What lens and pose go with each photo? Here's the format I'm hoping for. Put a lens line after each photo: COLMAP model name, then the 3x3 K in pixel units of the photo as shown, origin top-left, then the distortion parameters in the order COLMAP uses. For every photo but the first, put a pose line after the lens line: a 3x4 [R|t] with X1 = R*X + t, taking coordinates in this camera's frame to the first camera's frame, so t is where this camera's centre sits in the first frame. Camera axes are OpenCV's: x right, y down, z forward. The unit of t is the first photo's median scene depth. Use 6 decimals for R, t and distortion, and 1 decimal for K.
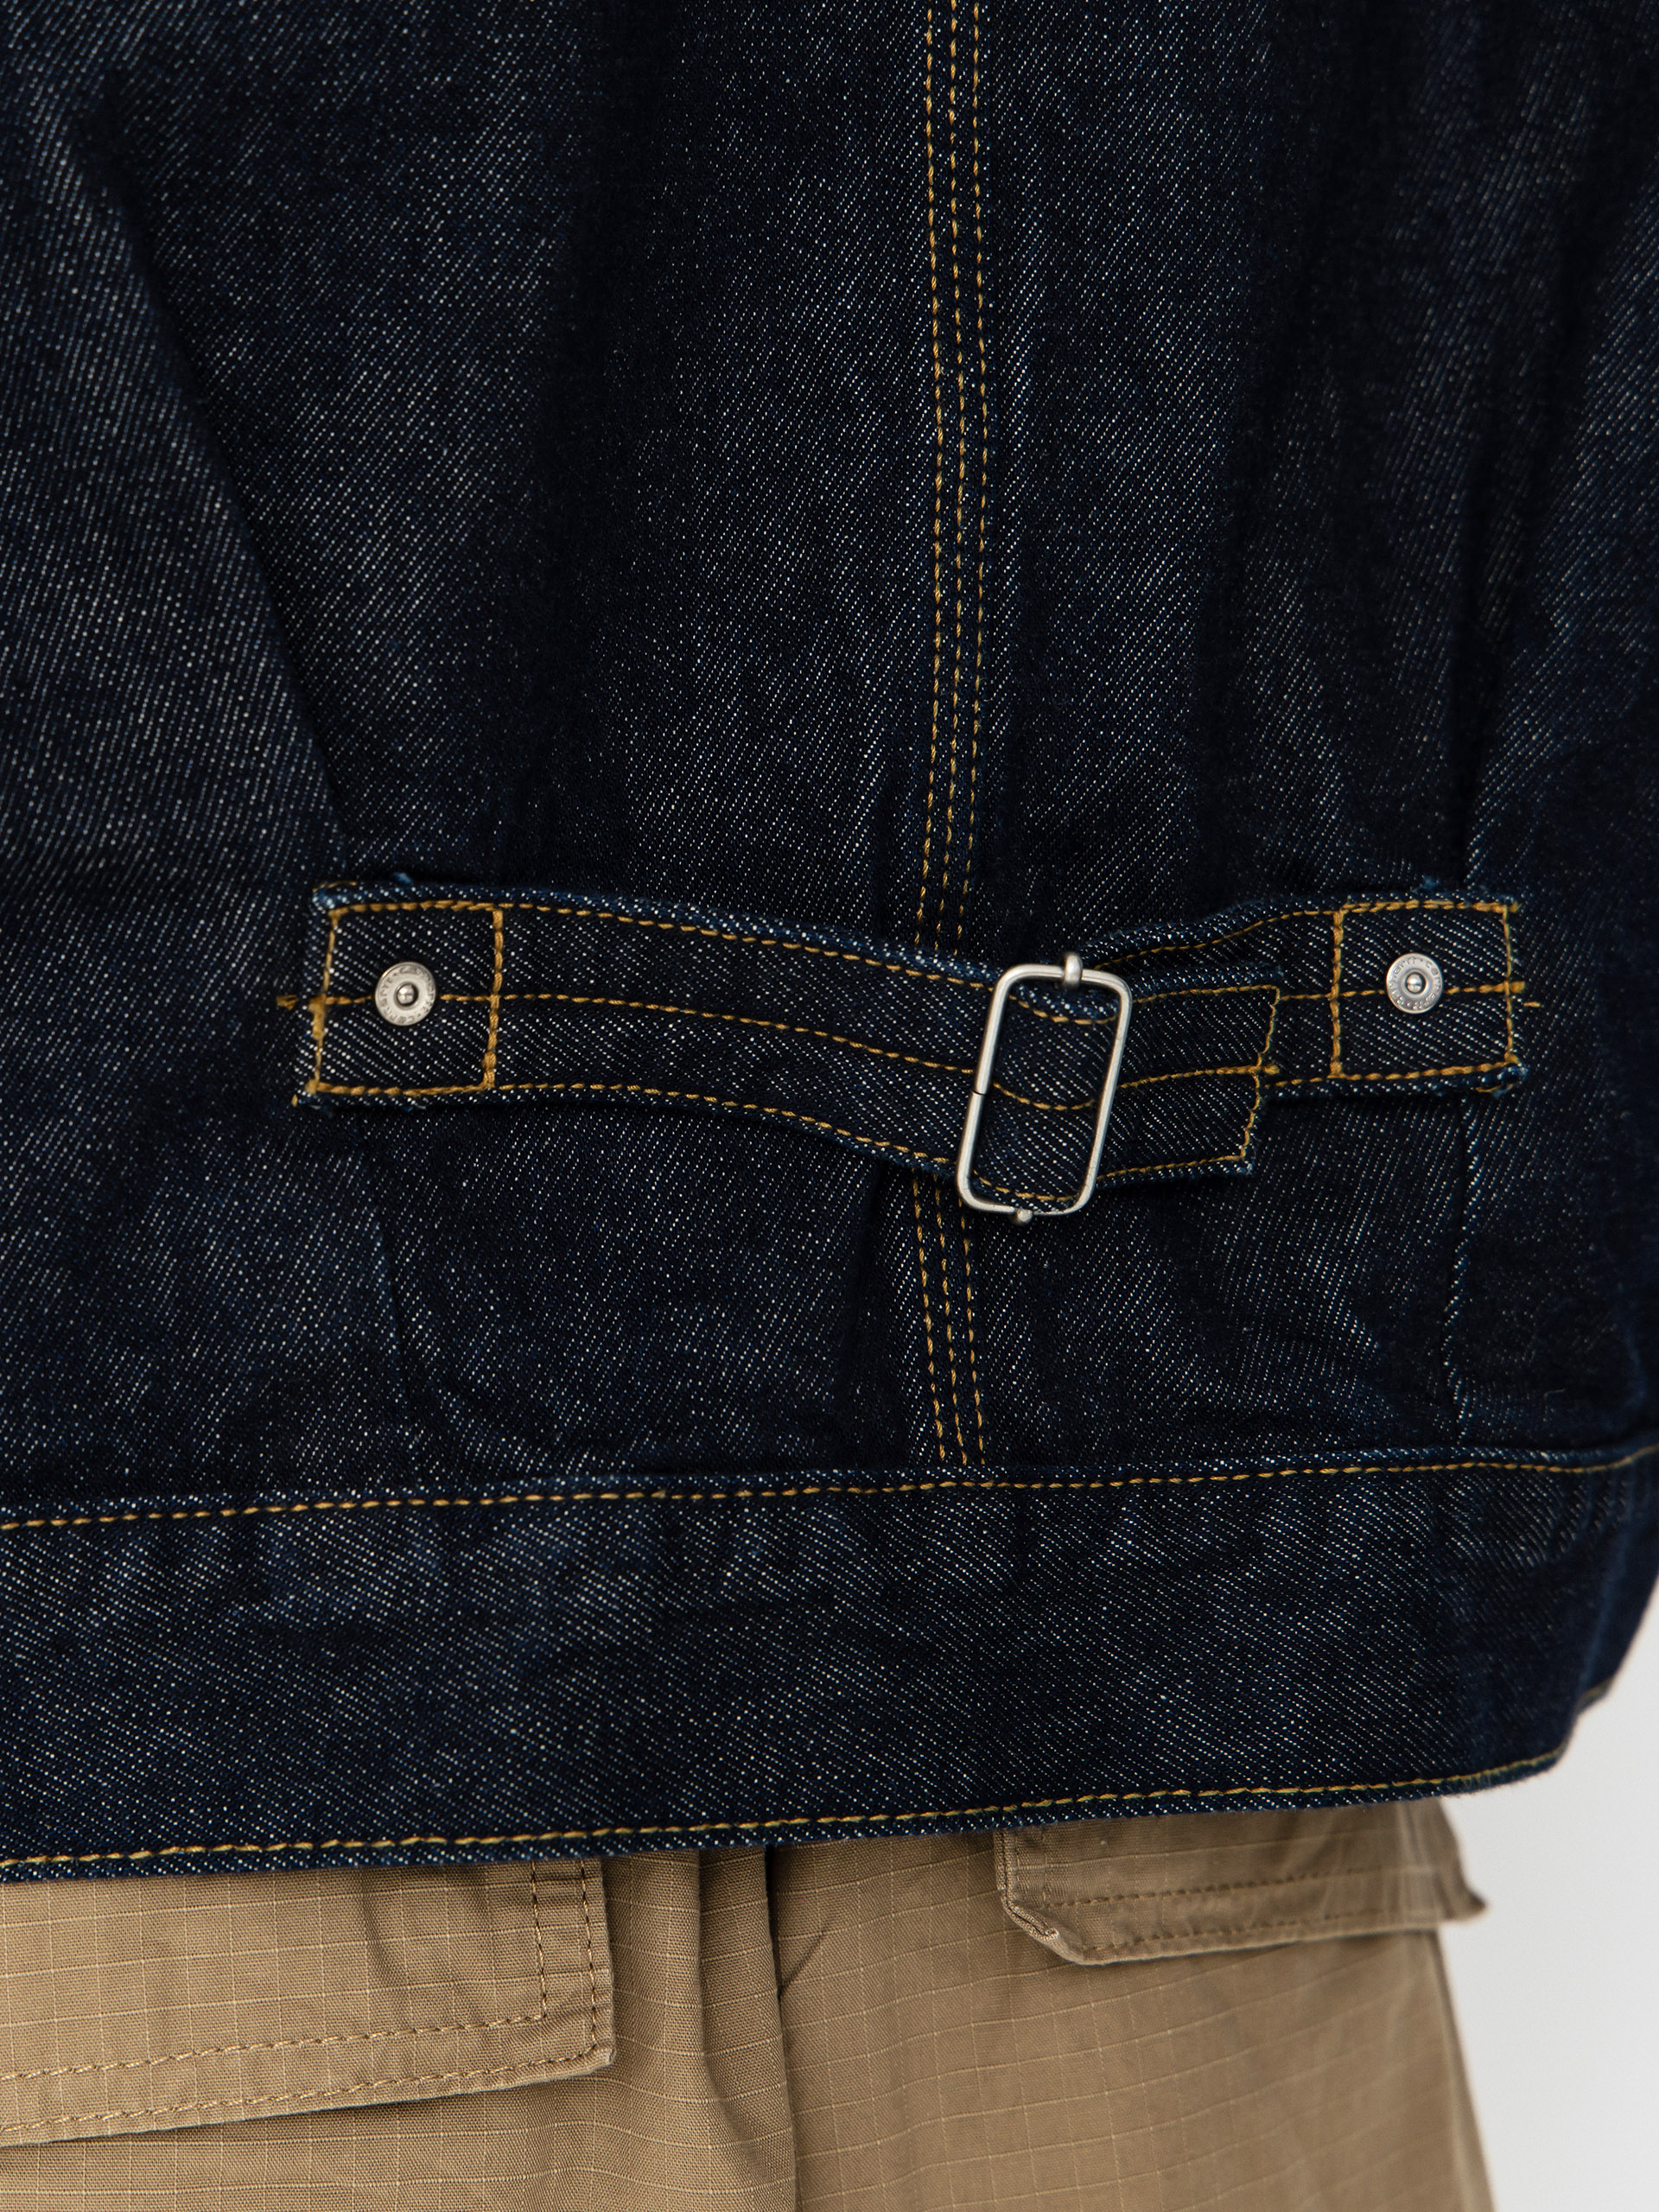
lens RADIAL K [[4551.2, 0, 829.5], [0, 4551.2, 1178.2], [0, 0, 1]] dist [0.417946, -6.392230]
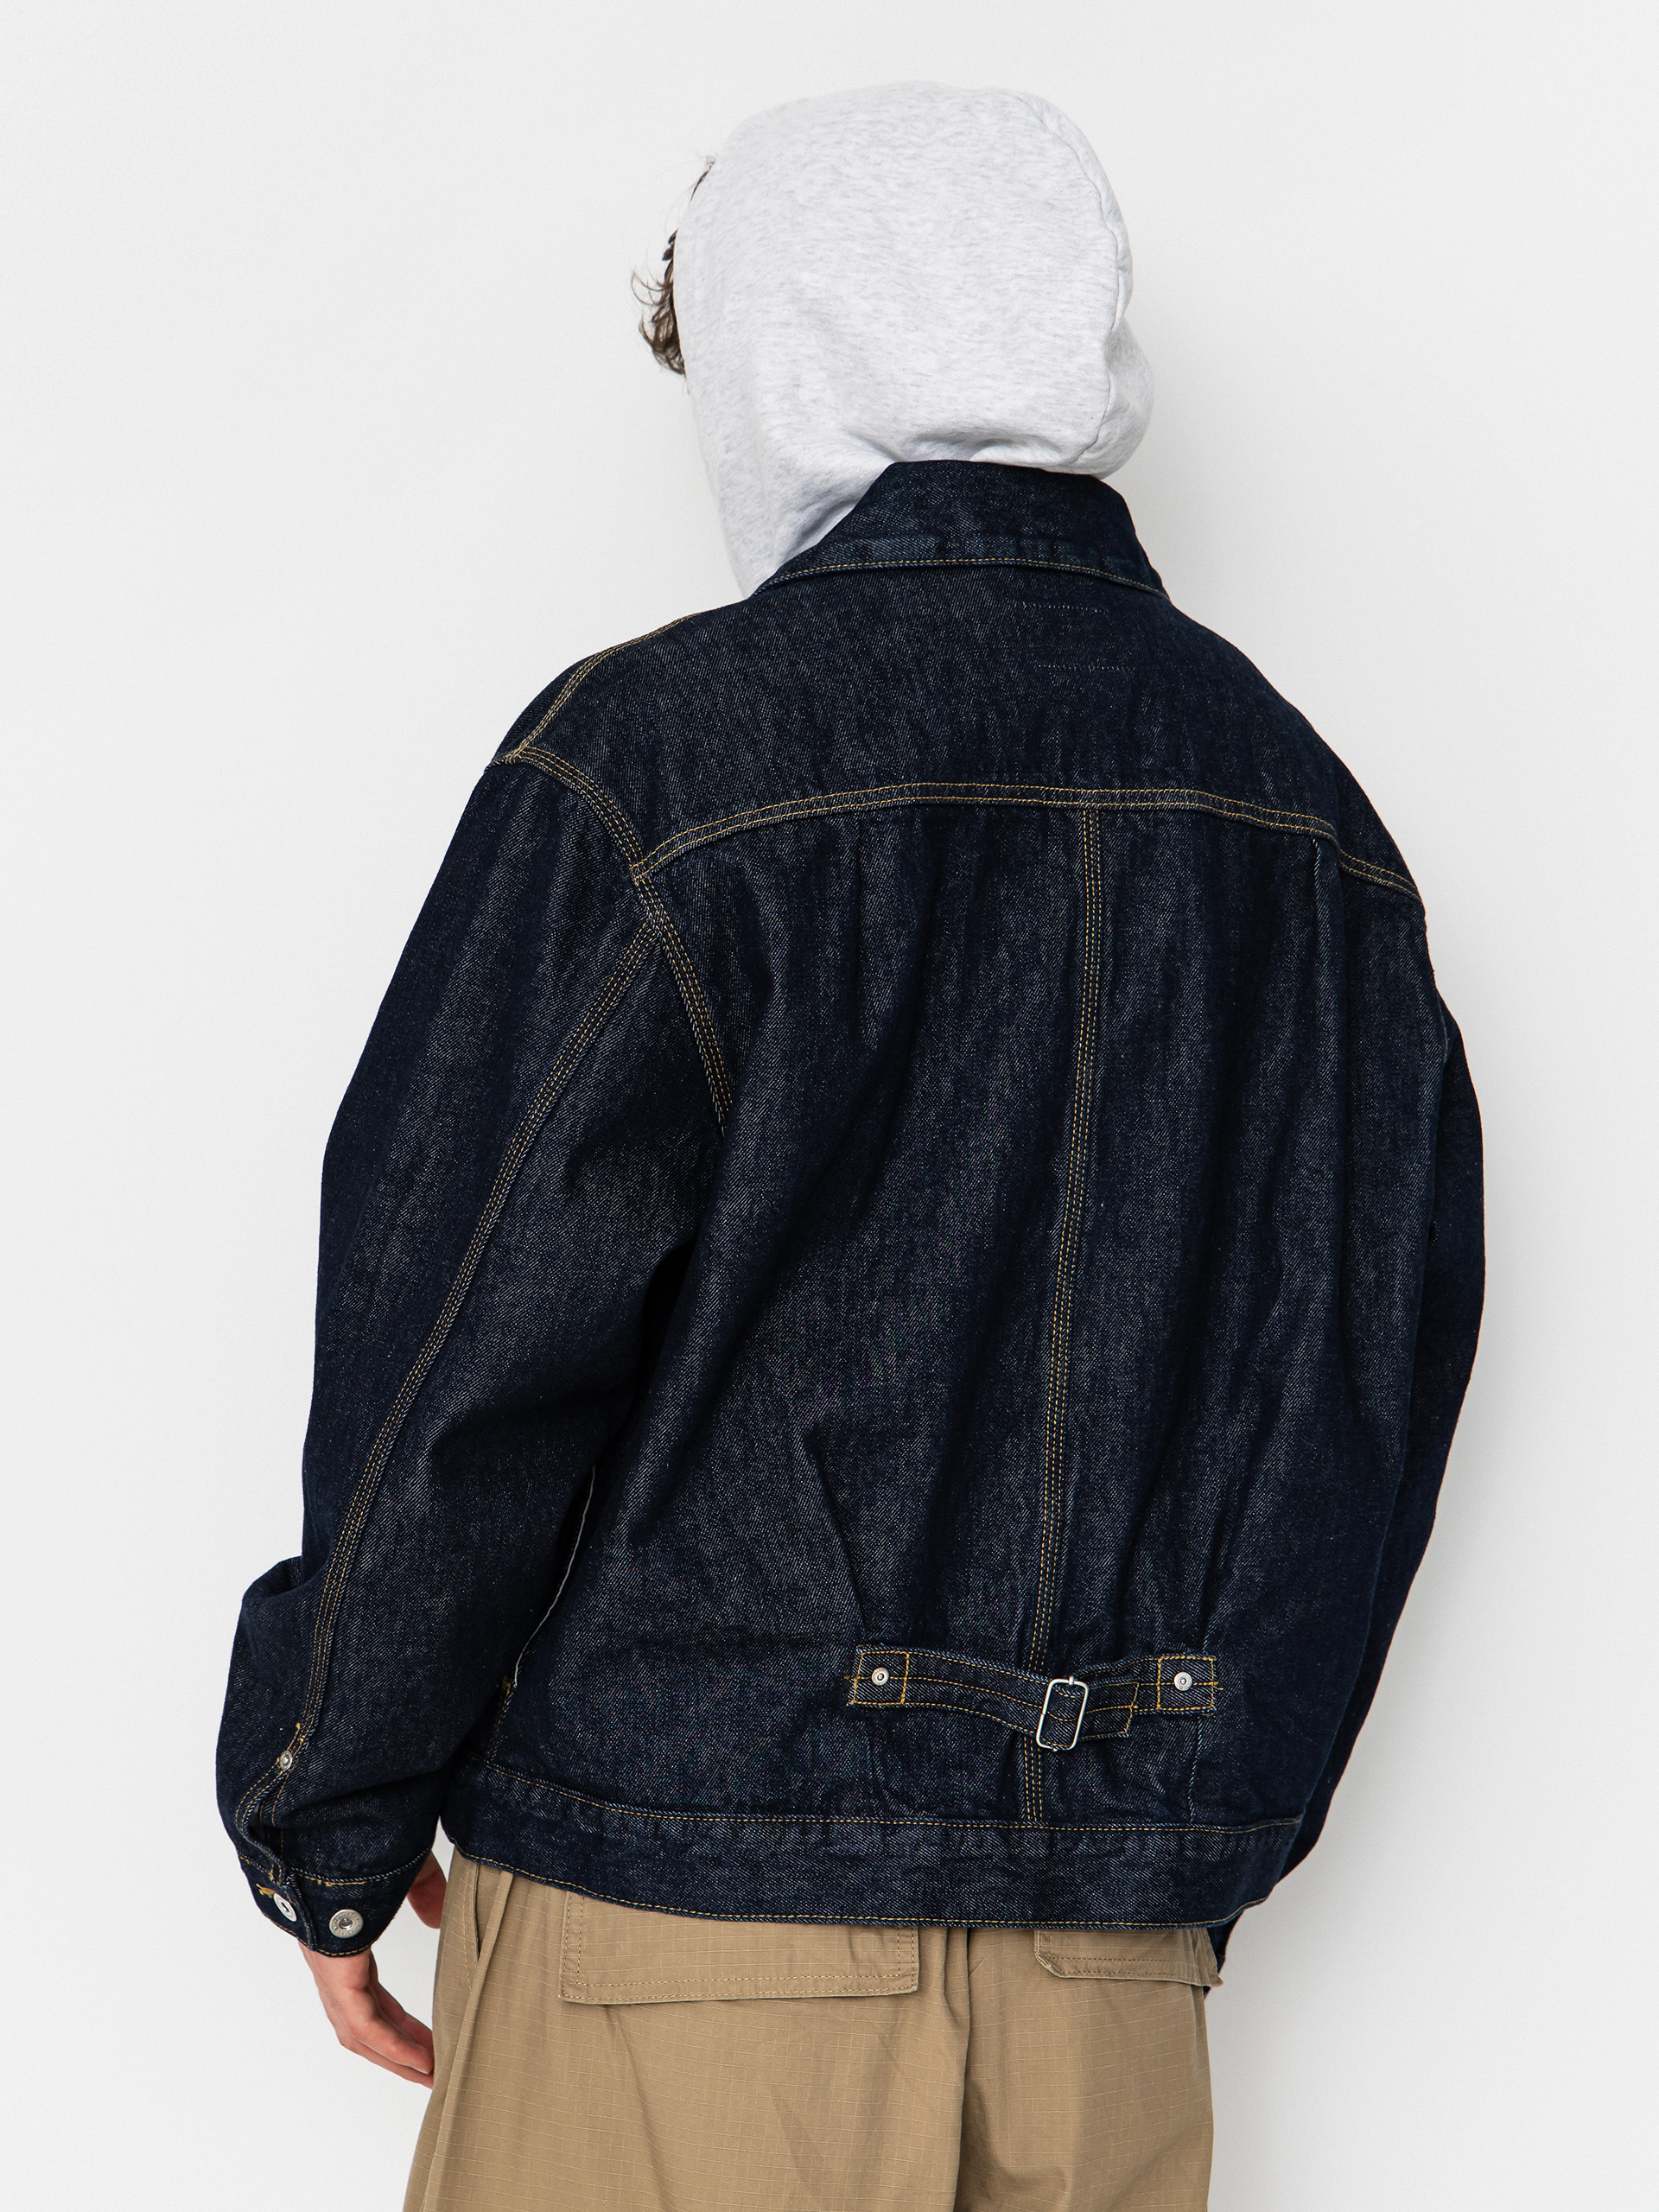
lens RADIAL K [[4541.7, 0, 829.5], [0, 4541.7, 1106.0], [0, 0, 1]] dist [-0.115766, -0.044488]
pose [[0.994509, 0.053284, -0.090073, 0.156317], [-0.059971, 0.995510, -0.073241, -0.215990], [0.085766, 0.078240, 0.993238, -2.460283]]
